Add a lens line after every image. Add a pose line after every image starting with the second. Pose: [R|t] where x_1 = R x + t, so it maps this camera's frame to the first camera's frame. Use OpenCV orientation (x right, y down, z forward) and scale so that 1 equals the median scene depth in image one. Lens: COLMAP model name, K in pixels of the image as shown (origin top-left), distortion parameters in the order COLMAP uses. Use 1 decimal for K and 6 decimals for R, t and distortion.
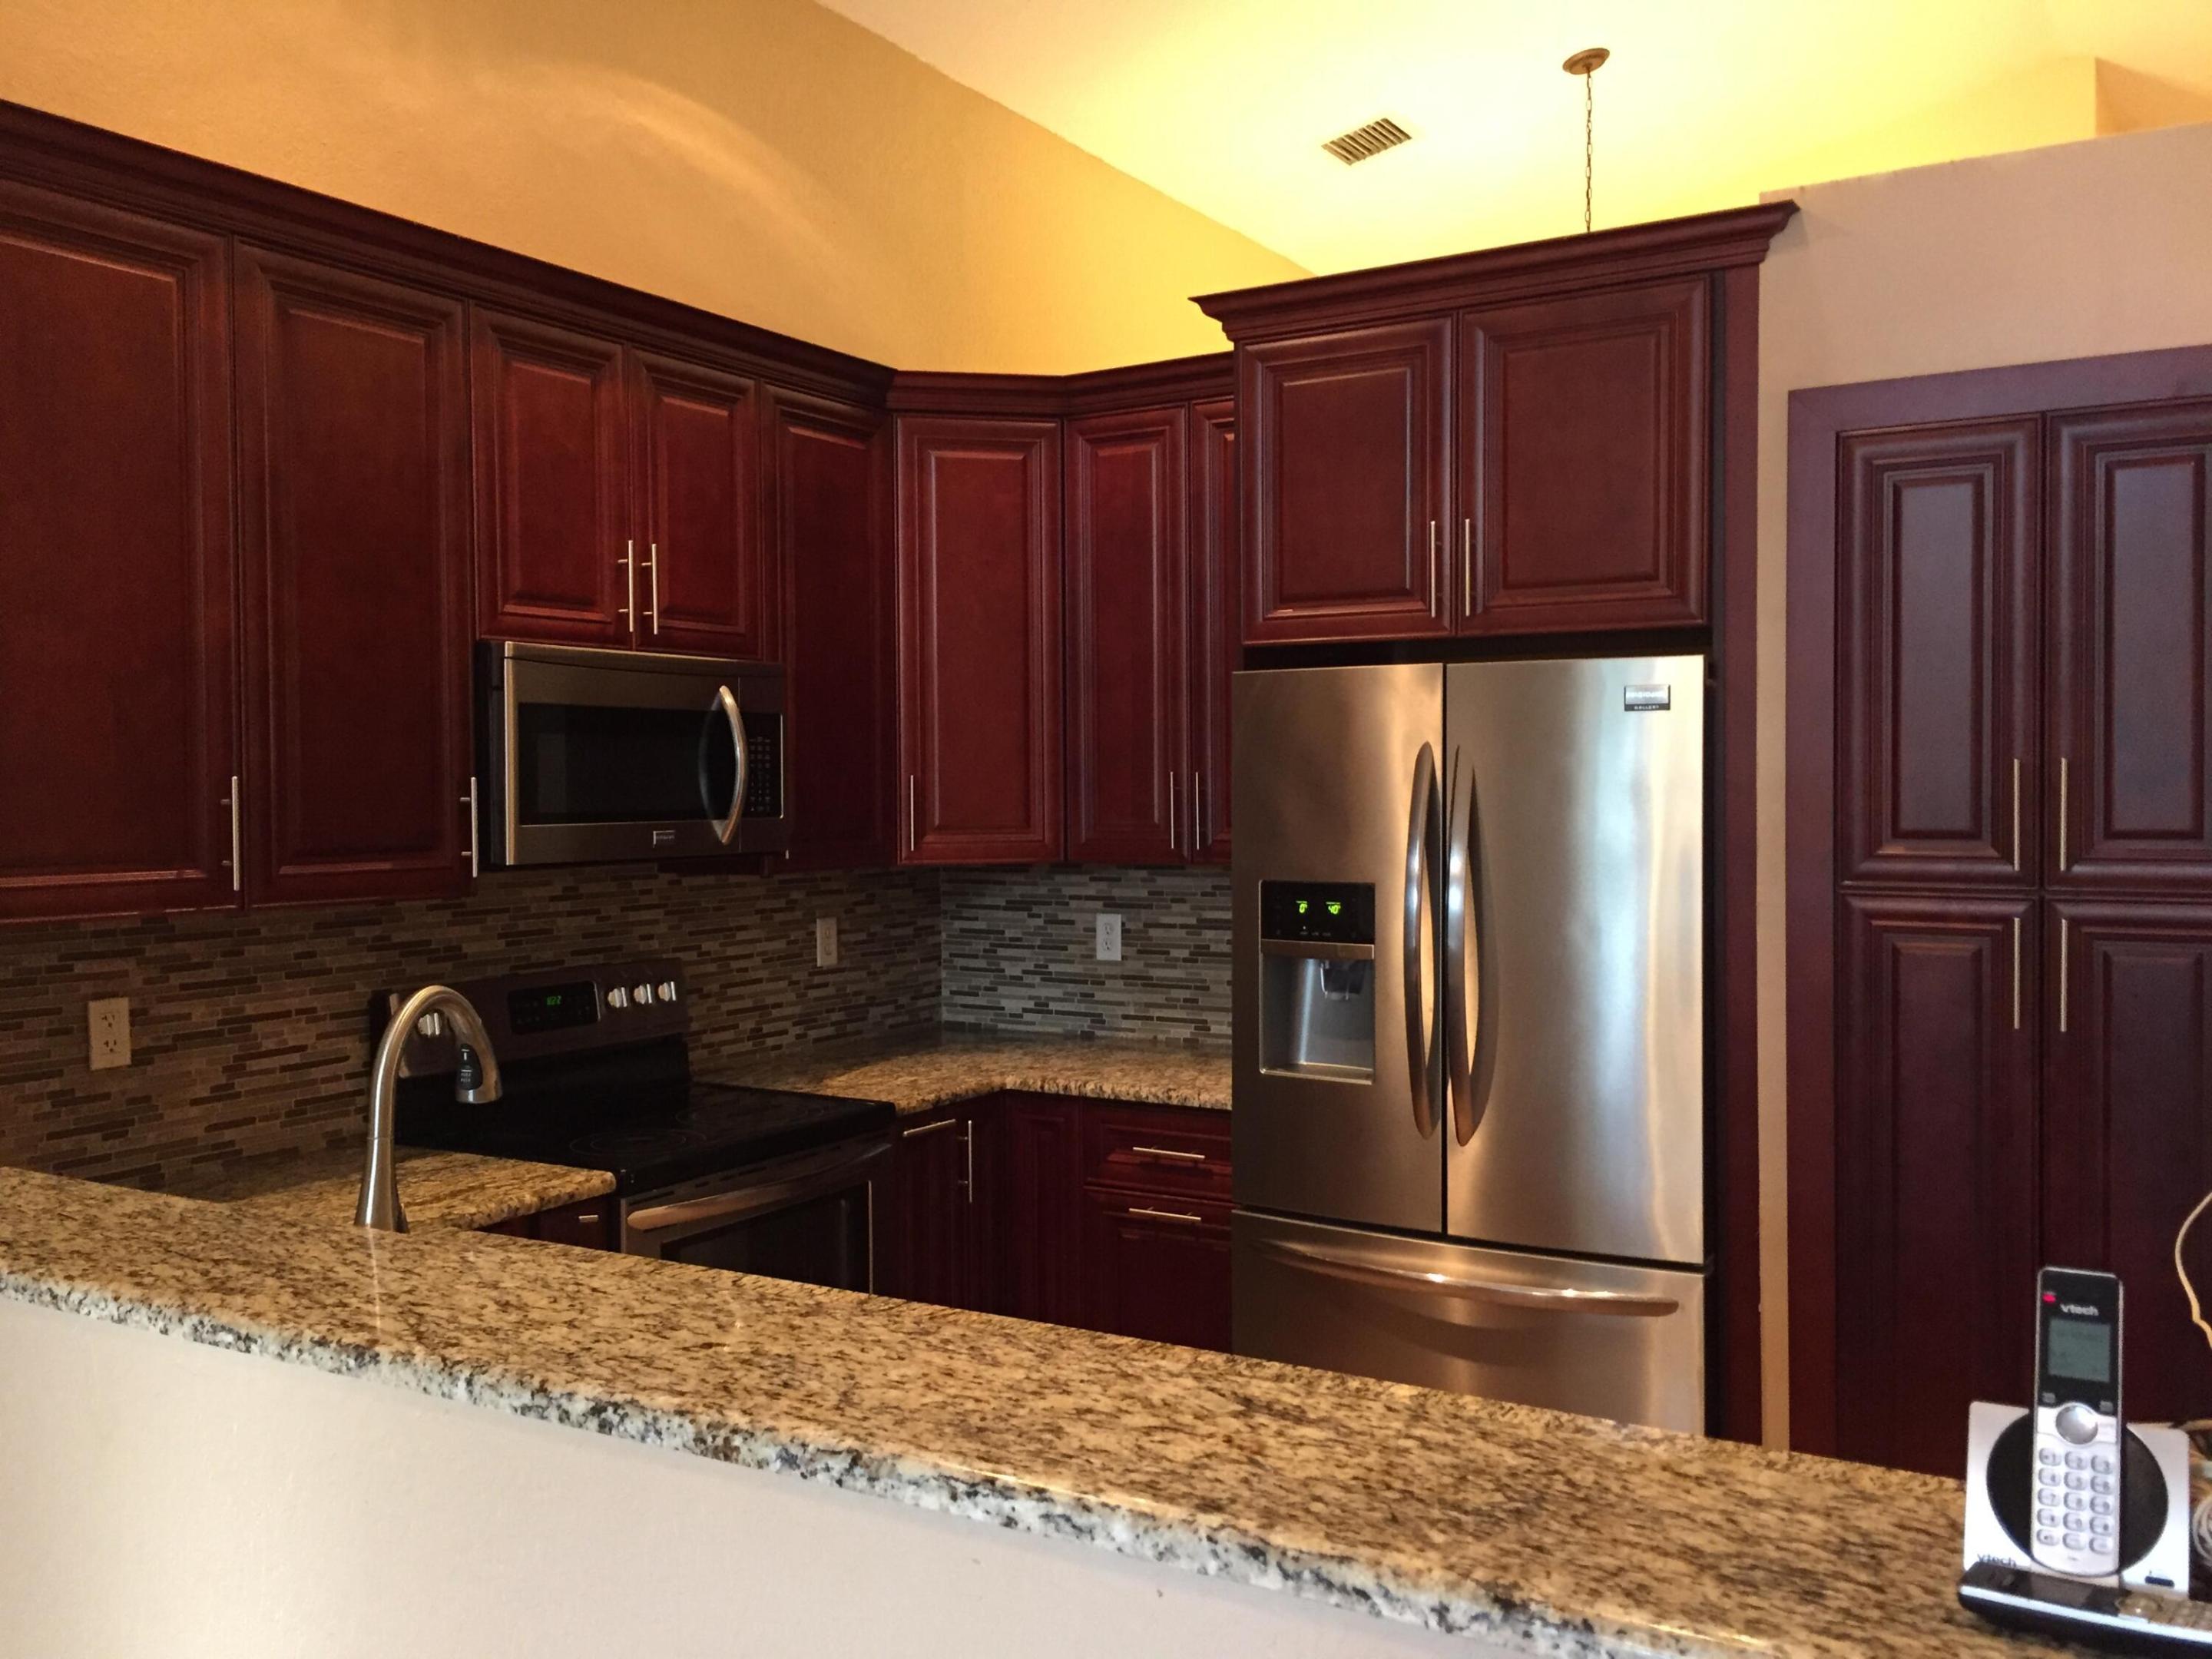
lens RADIAL K [[1885.9, 0, 1110.7], [0, 1885.9, 813.8], [0, 0, 1]] dist [0.100730, -0.128618]
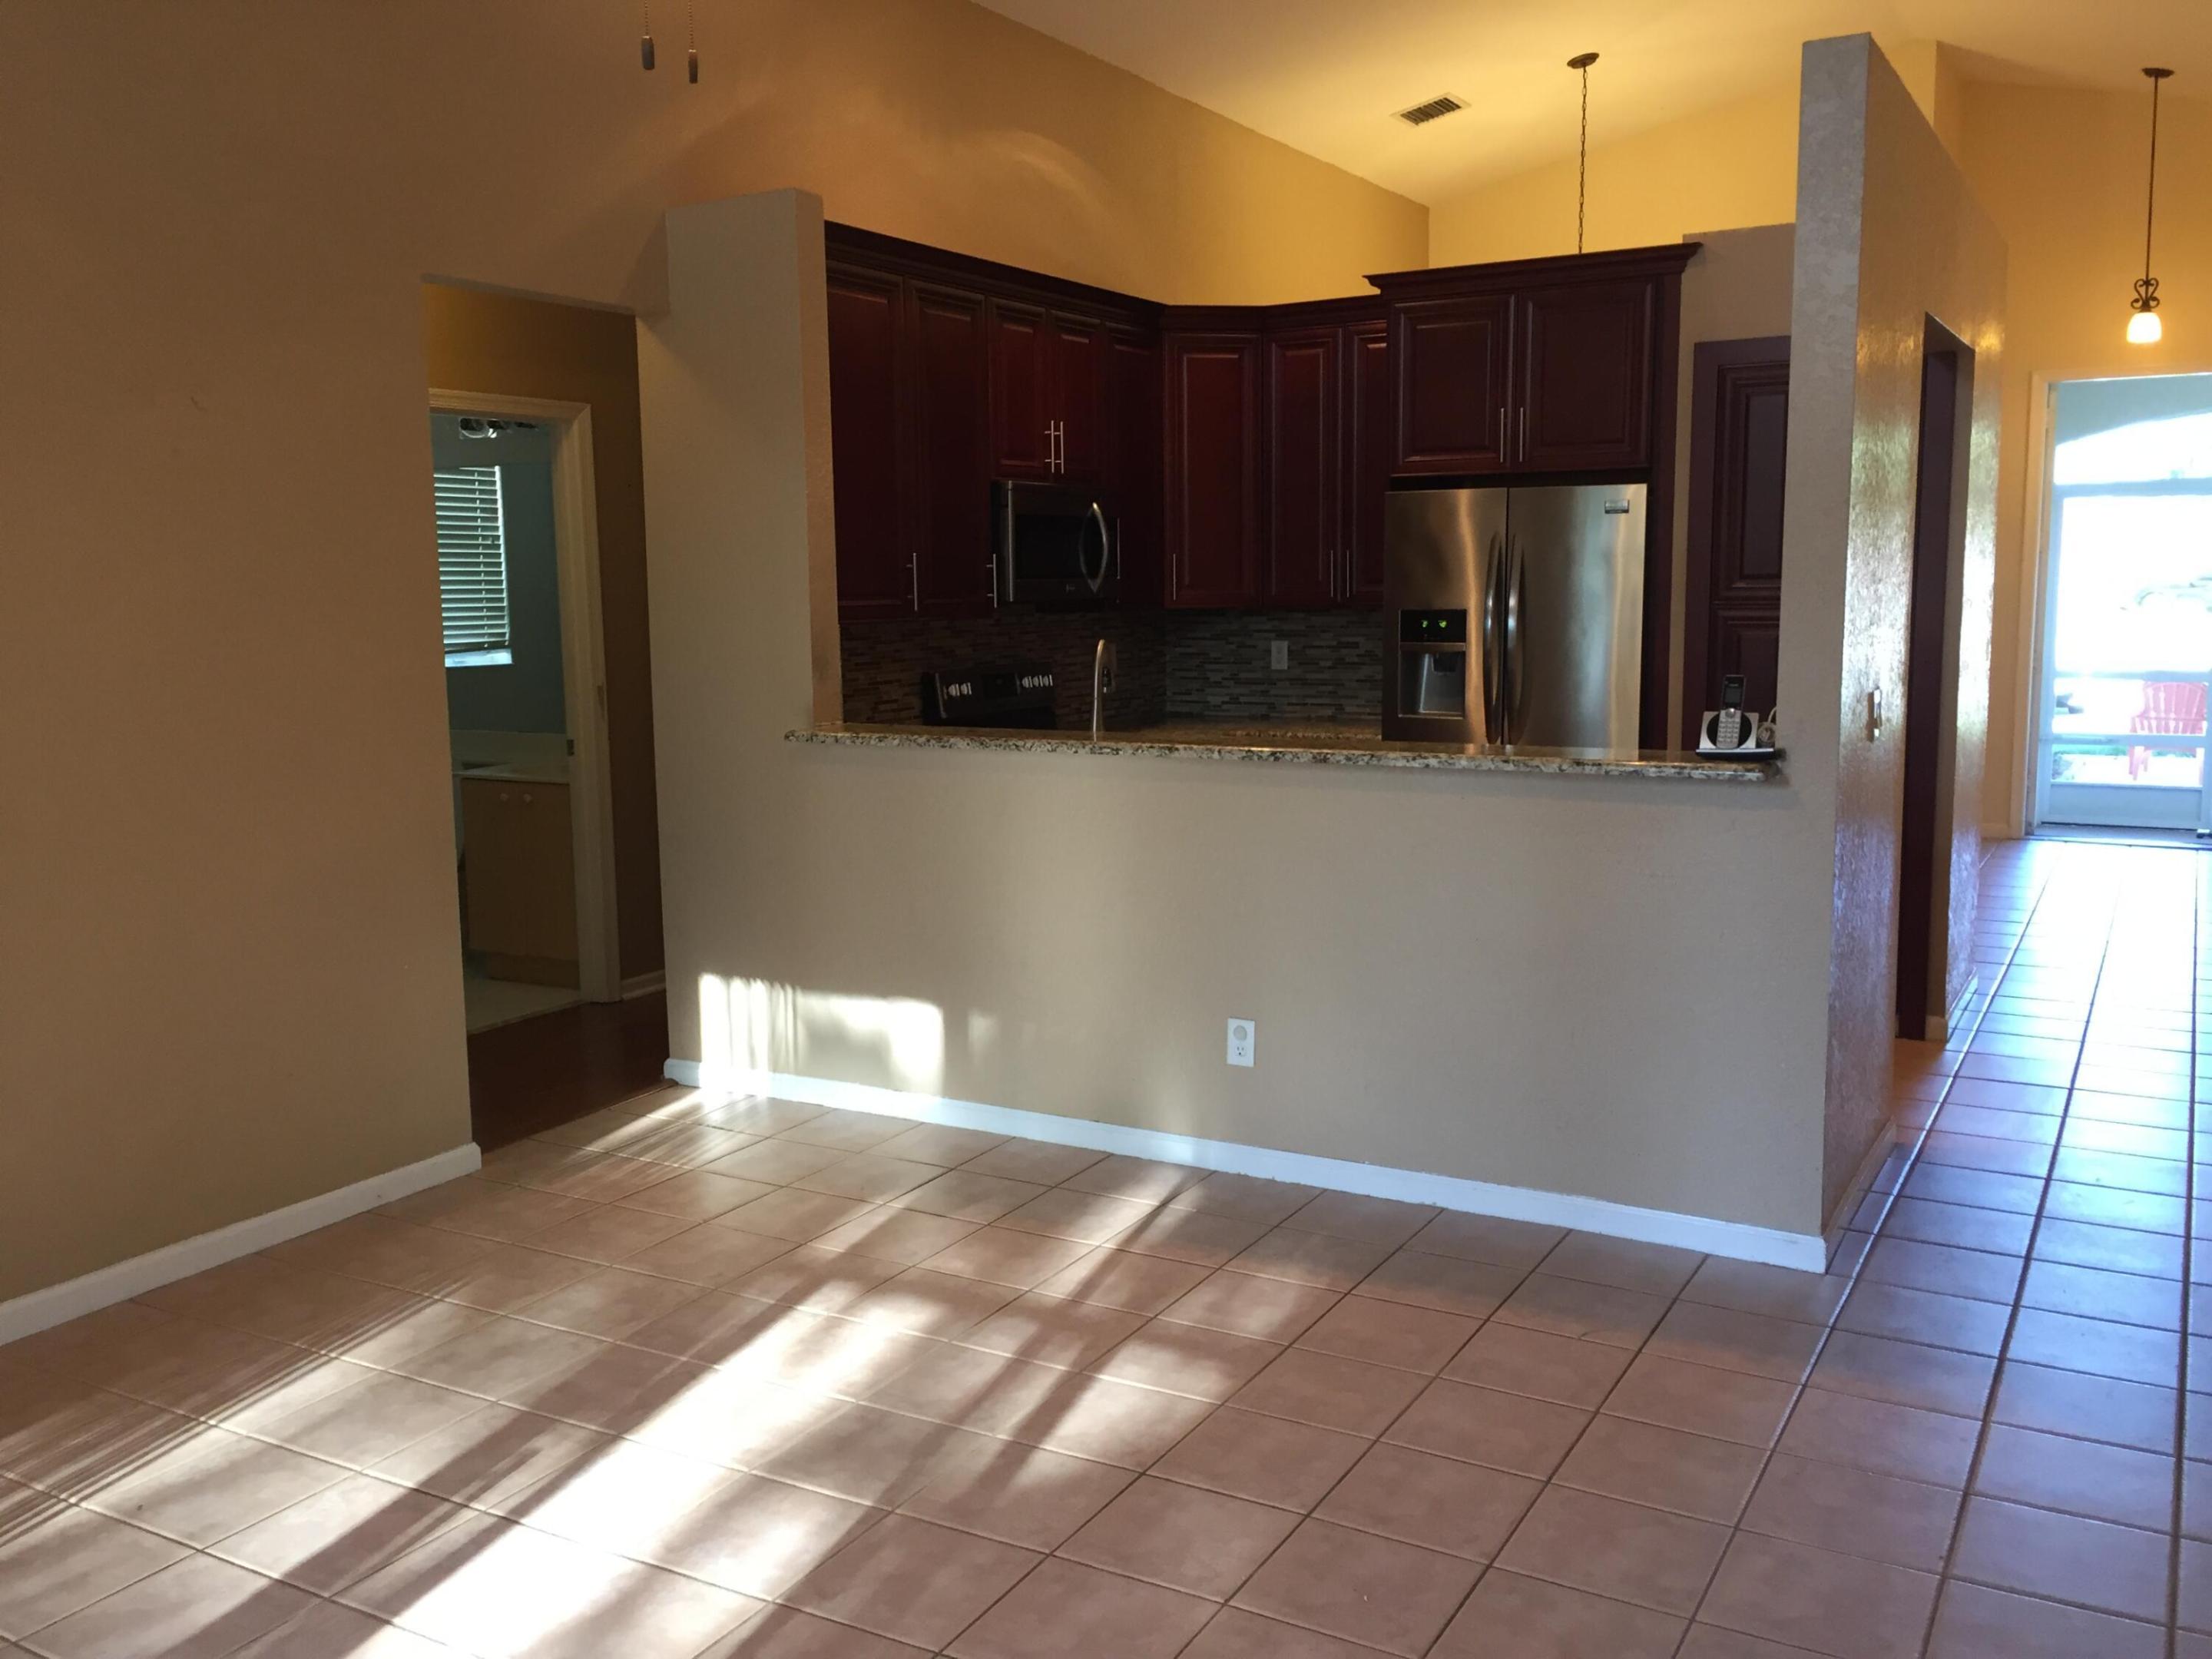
lens RADIAL K [[1885.9, 0, 1110.7], [0, 1885.9, 813.8], [0, 0, 1]] dist [0.100730, -0.128618]
pose [[0.999707, -0.008883, 0.022498, -0.250555], [0.006352, 0.993892, 0.110175, 0.029154], [-0.023339, -0.110000, 0.993657, -0.848177]]
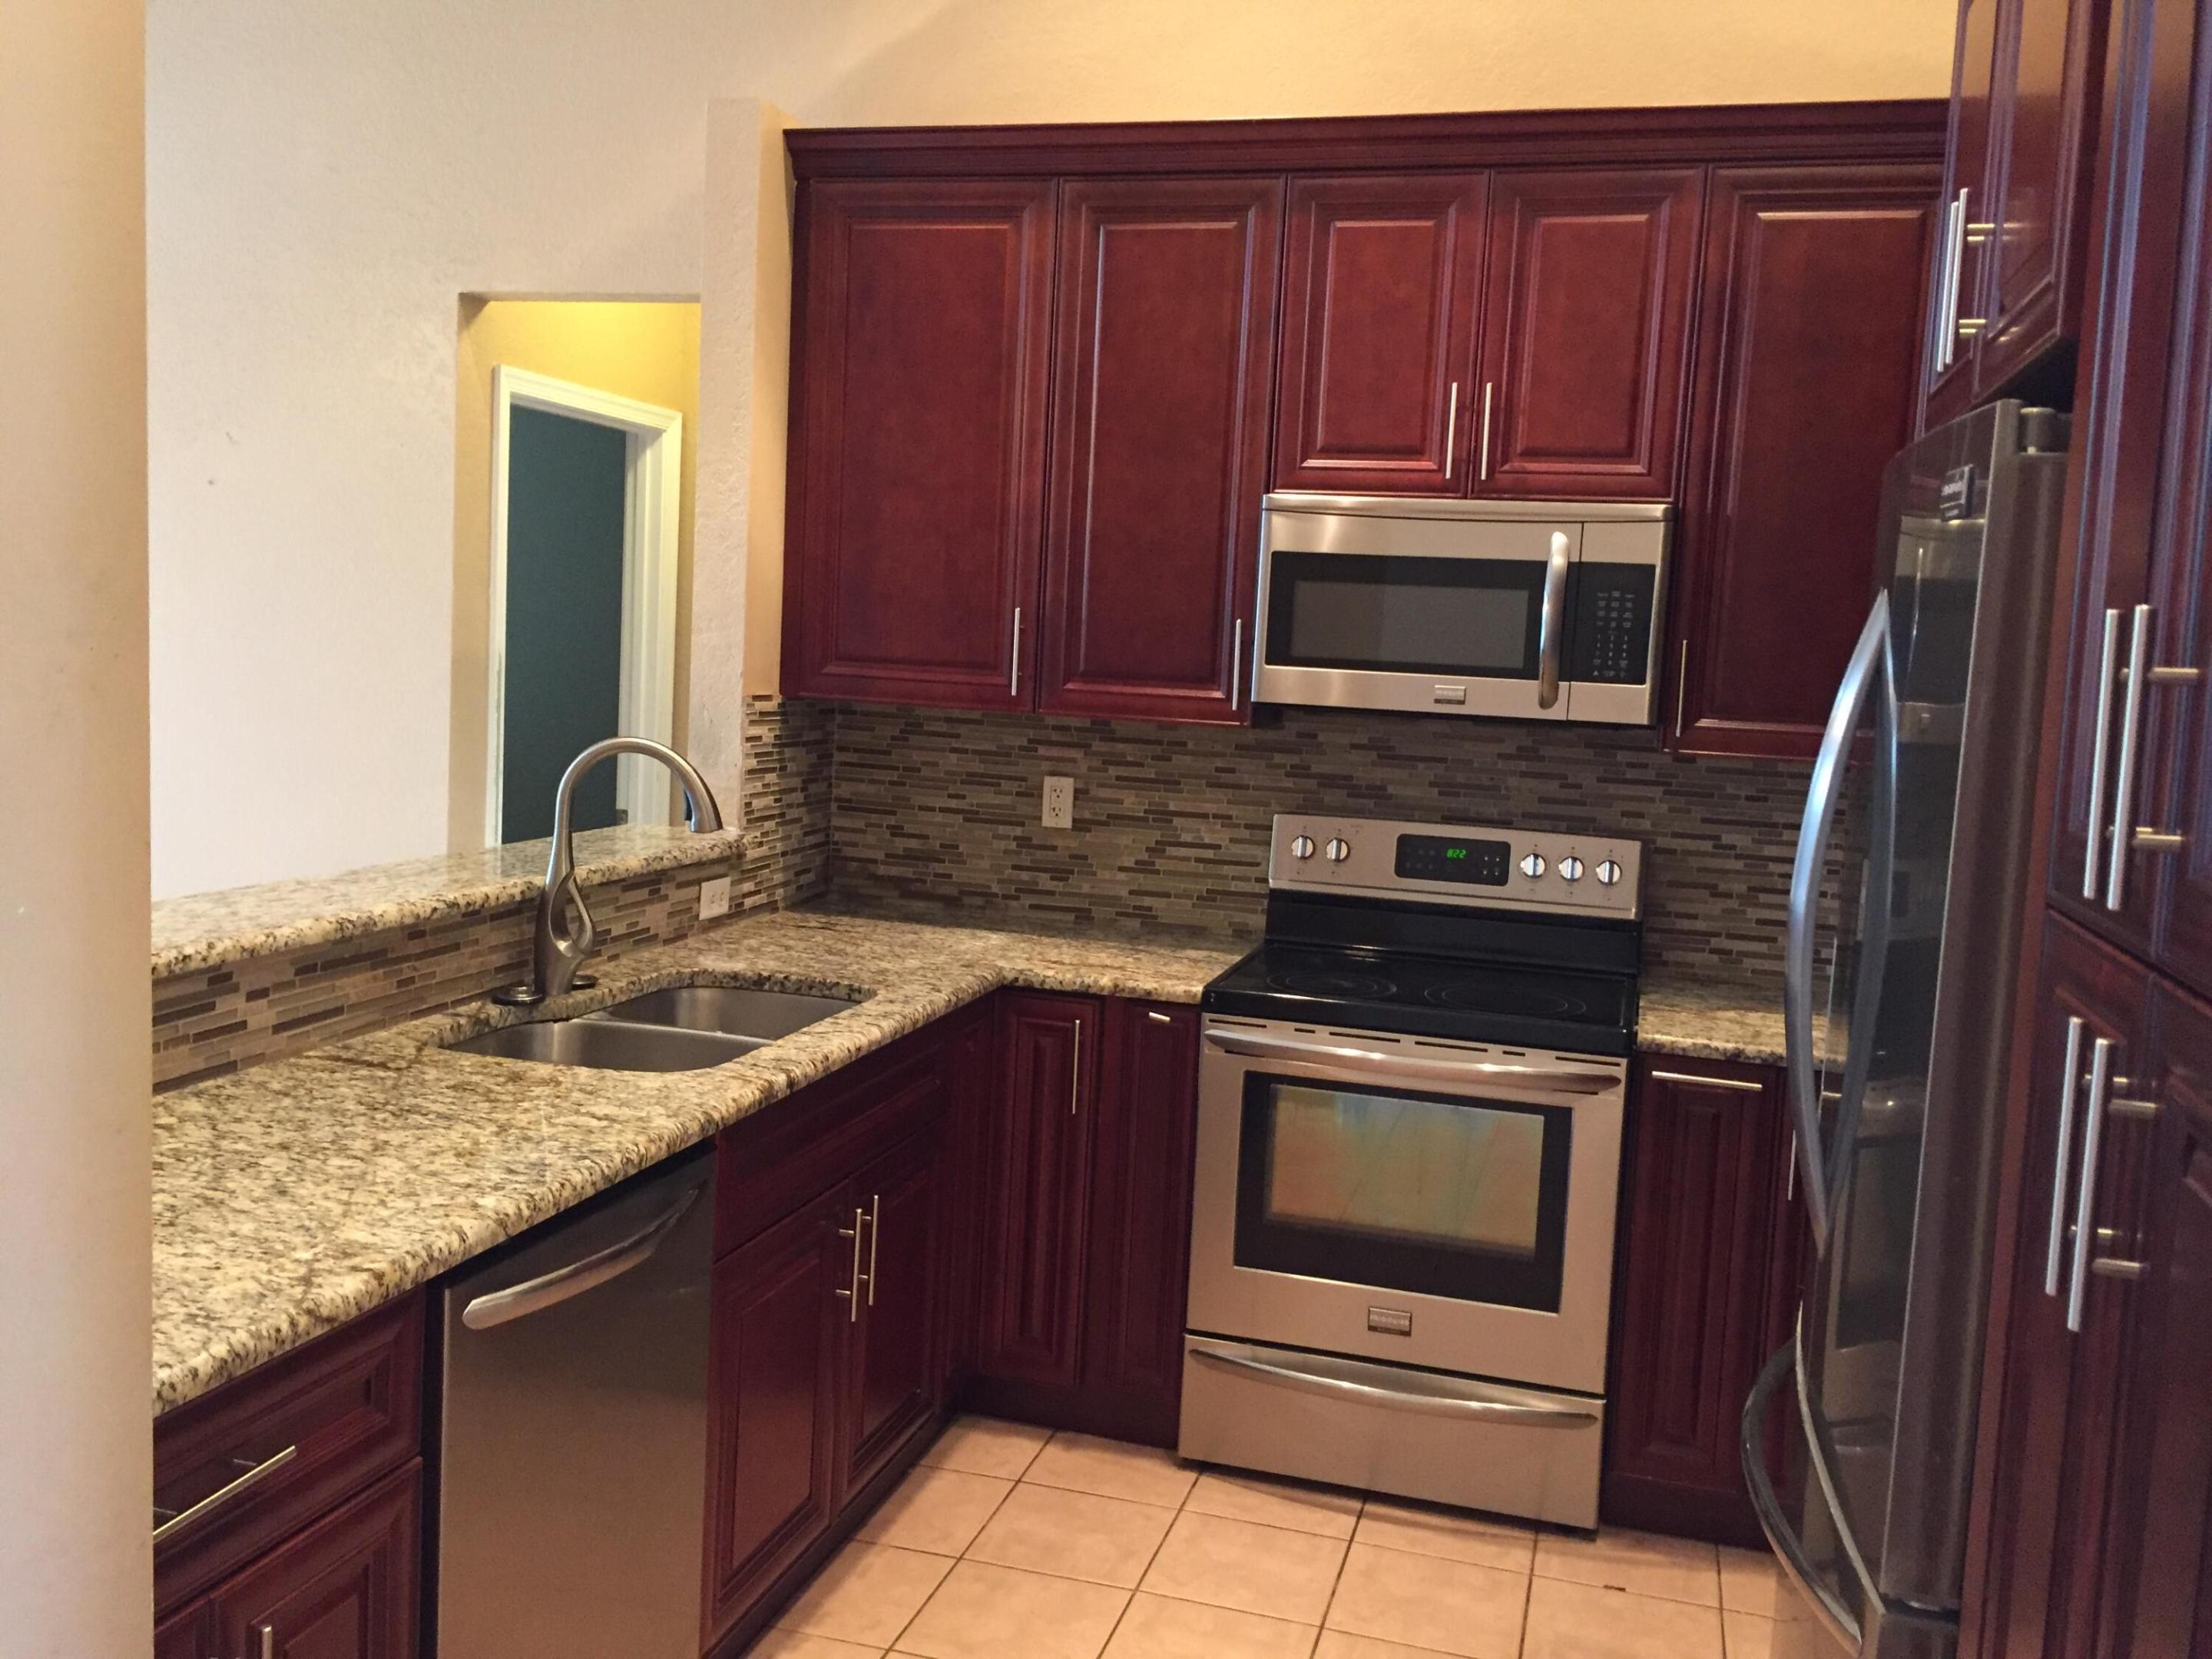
lens RADIAL K [[1908.3, 0, 1106.0], [0, 1908.3, 829.5], [0, 0, 1]] dist [0.041711, 0.001393]
pose [[0.252836, 0.122593, -0.959711, 0.691667], [-0.068262, 0.991728, 0.108699, -0.013142], [0.965098, 0.038029, 0.259113, 0.611966]]
